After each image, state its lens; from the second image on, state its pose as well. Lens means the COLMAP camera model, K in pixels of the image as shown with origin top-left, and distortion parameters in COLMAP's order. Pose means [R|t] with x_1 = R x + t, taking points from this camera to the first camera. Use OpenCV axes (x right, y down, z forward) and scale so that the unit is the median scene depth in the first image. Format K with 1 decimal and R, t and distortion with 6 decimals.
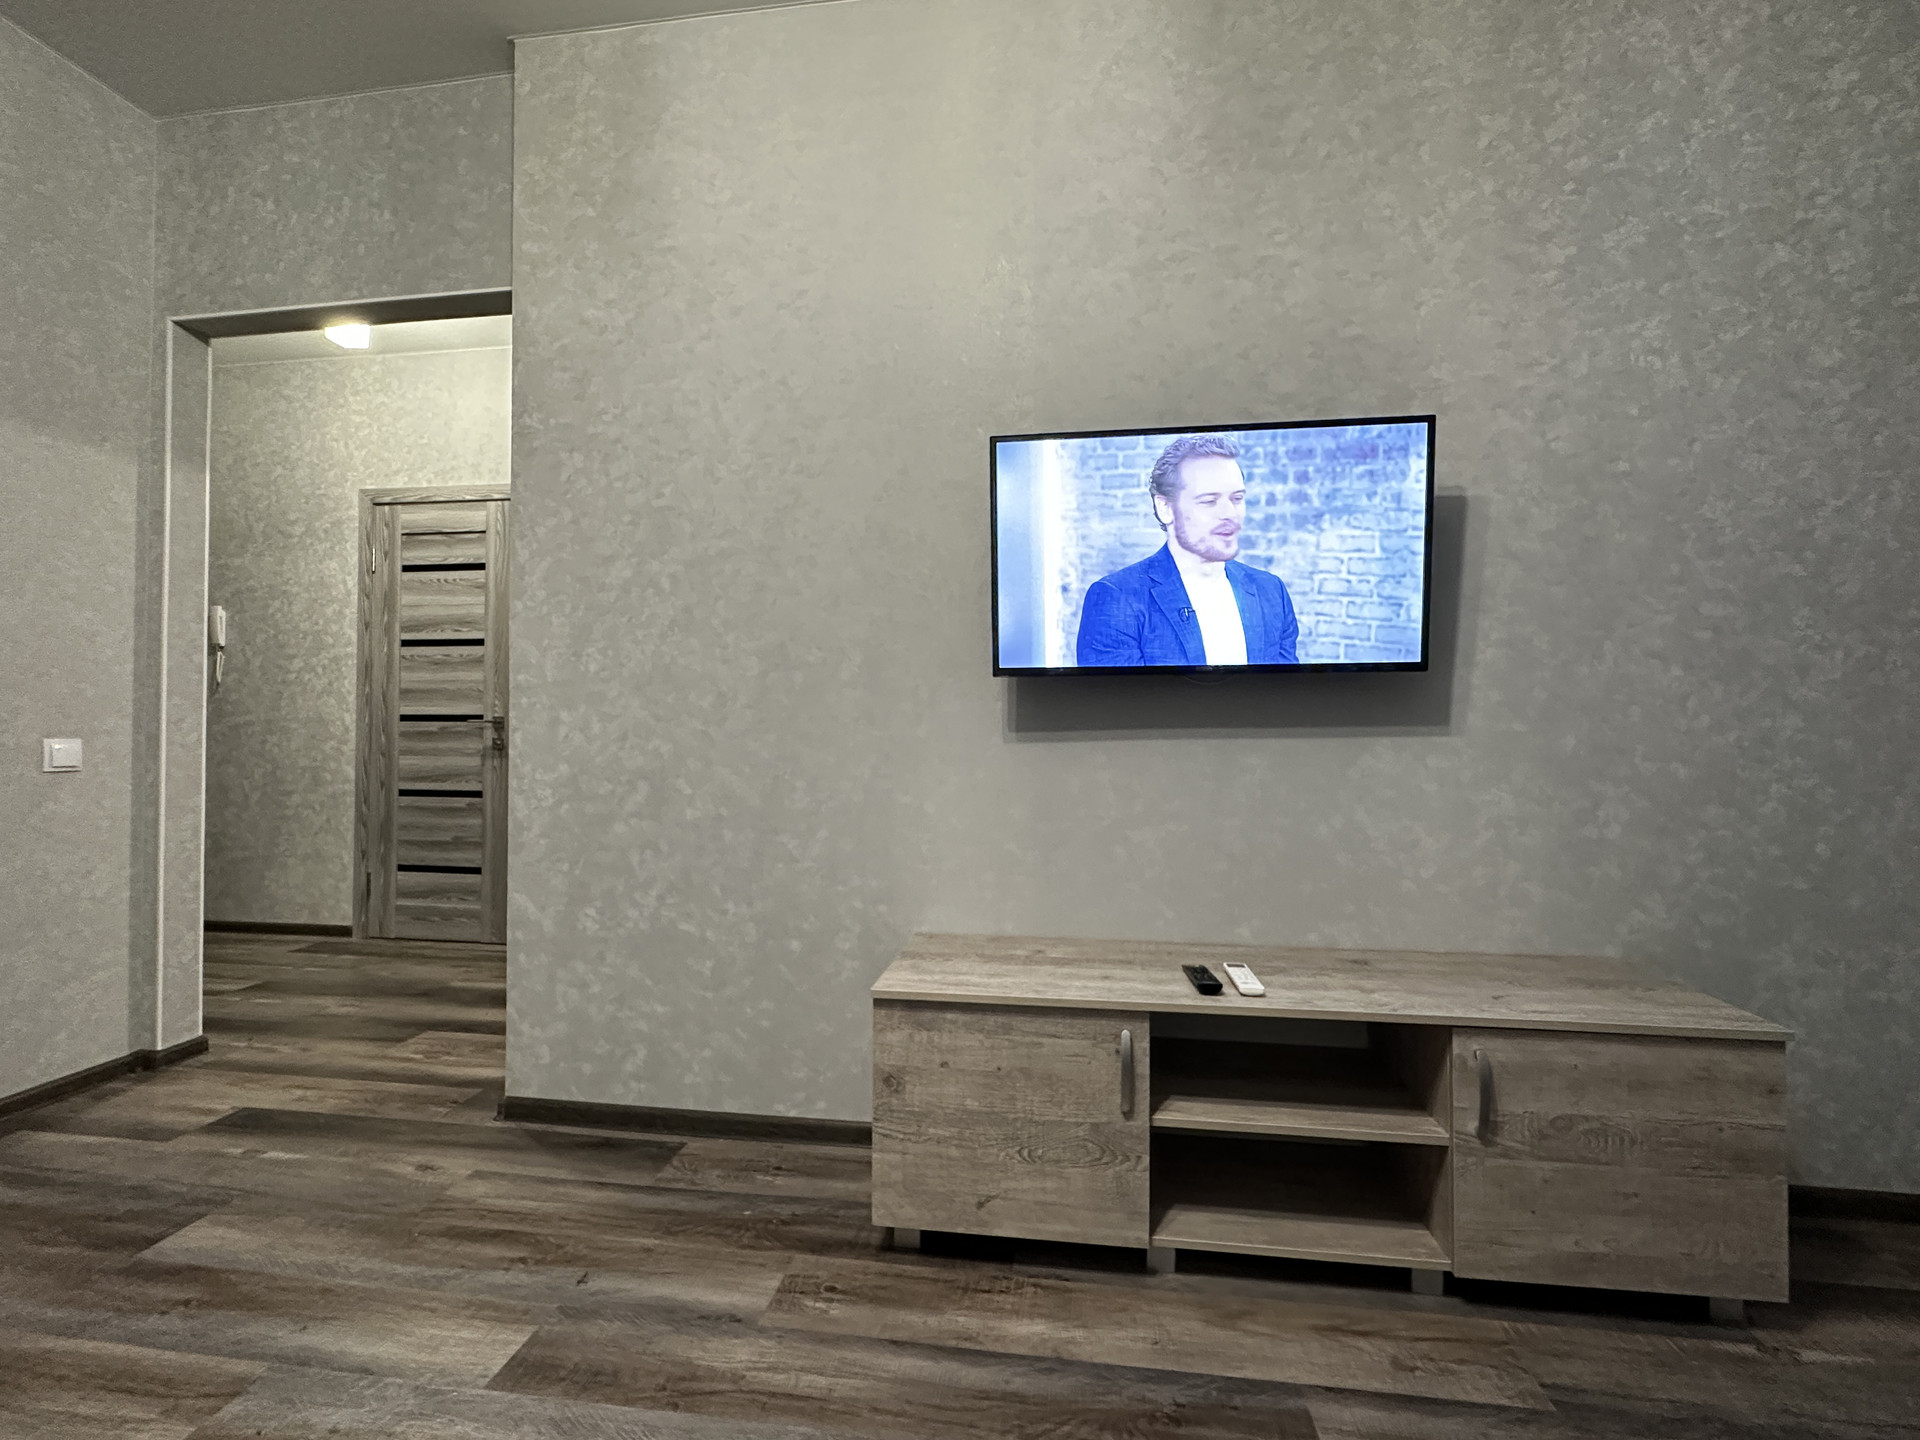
lens RADIAL K [[842.1, 0, 960.0], [0, 842.1, 720.0], [0, 0, 1]] dist [0.000346, 0.000699]
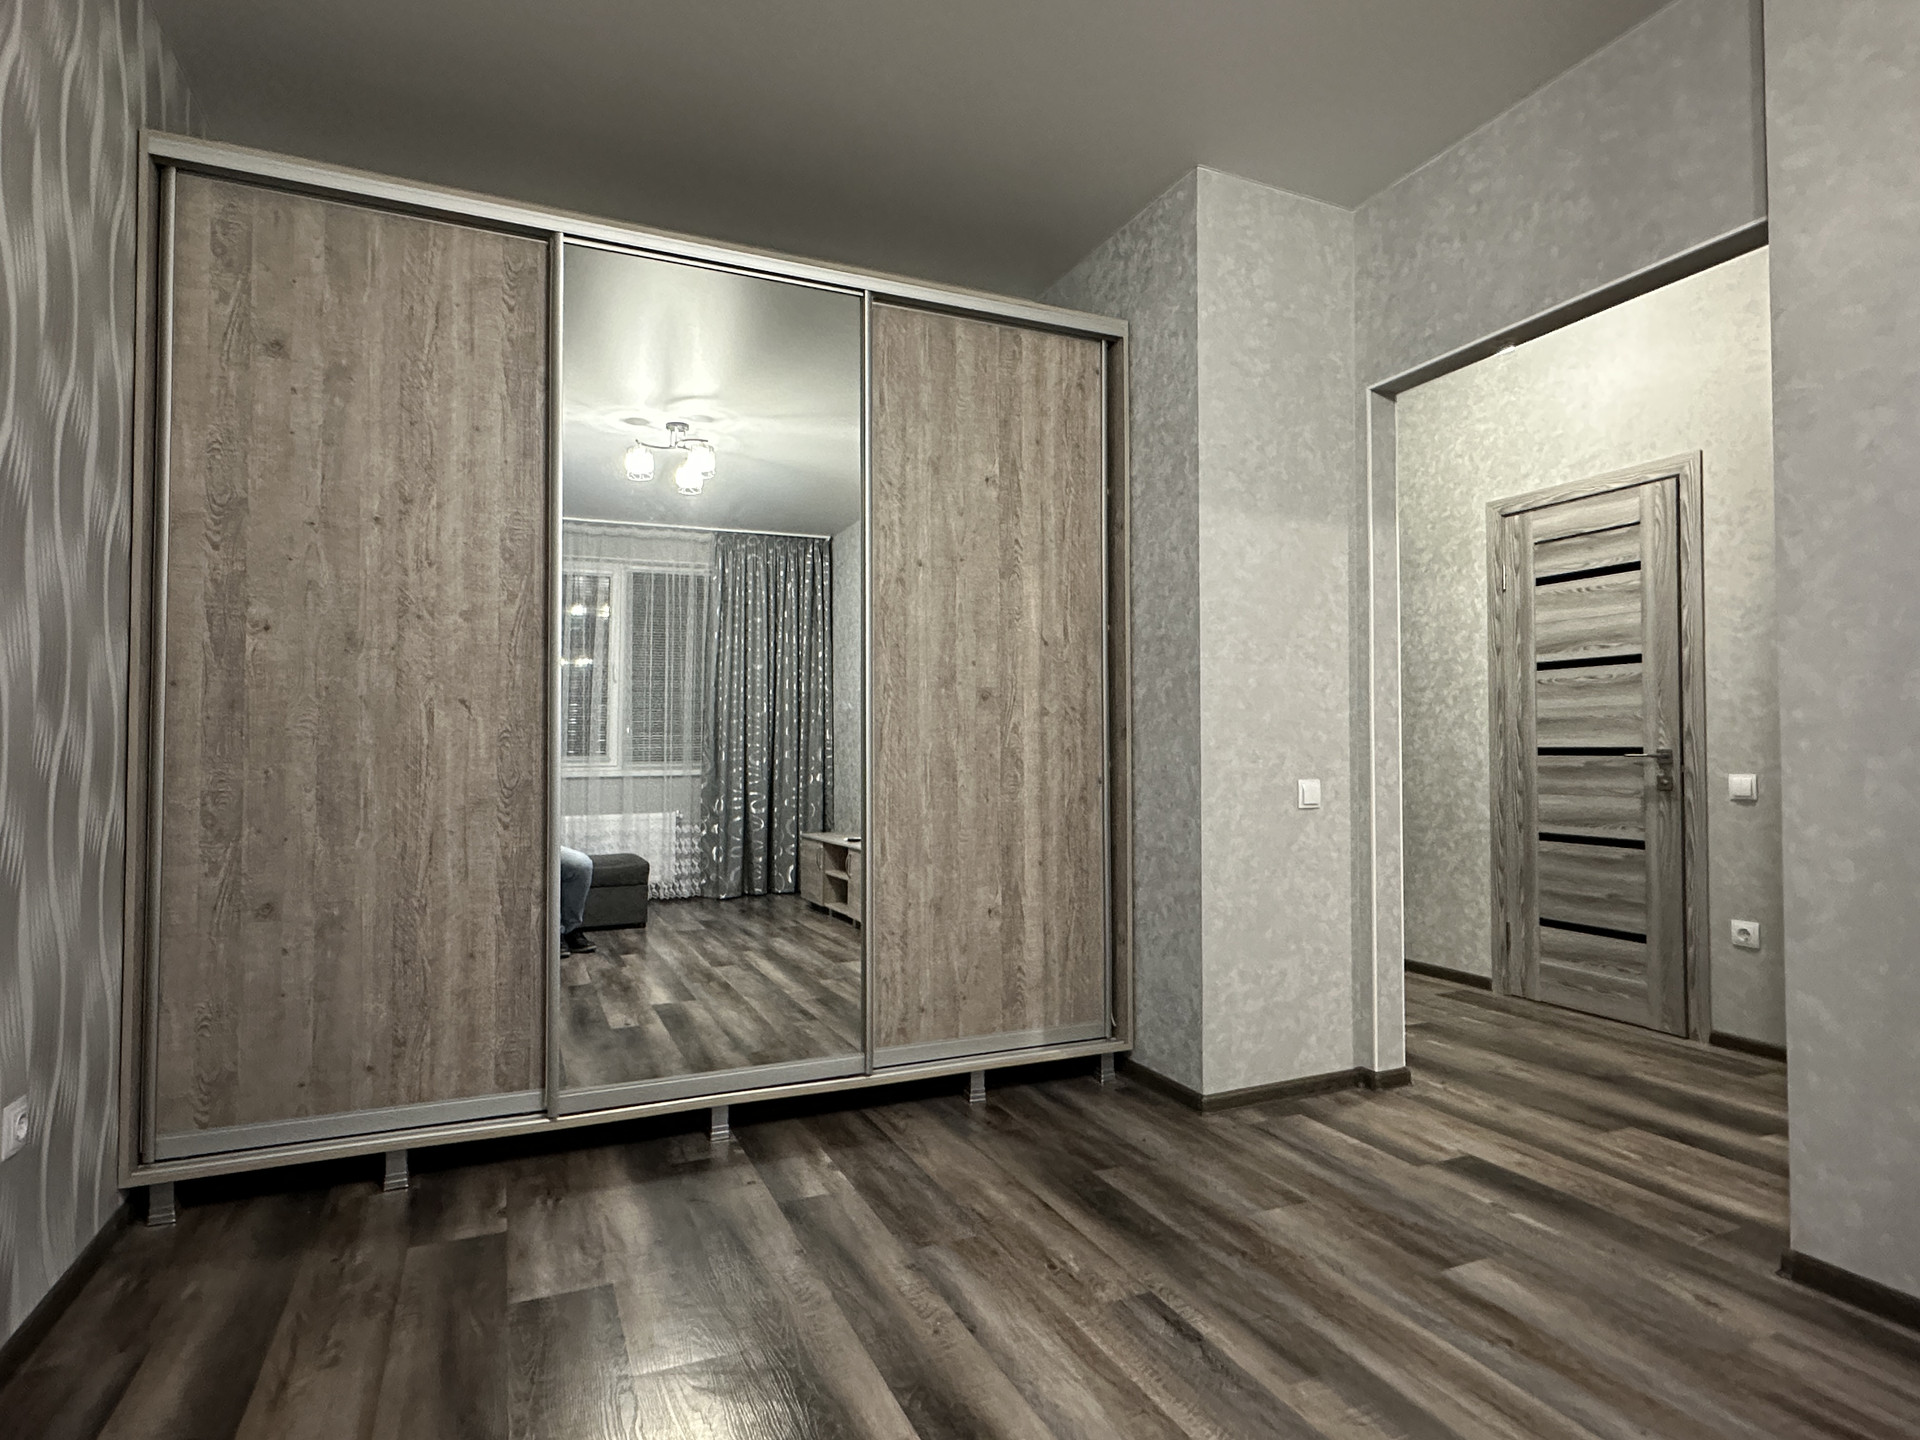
lens RADIAL K [[1037.3, 0, 962.1], [0, 1037.3, 723.7], [0, 0, 1]] dist [0.000289, -0.000624]
pose [[0.532254, -0.027016, -0.846153, -0.083162], [0.016458, 0.999632, -0.021564, -0.022564], [0.846425, -0.002448, 0.532503, -0.110763]]
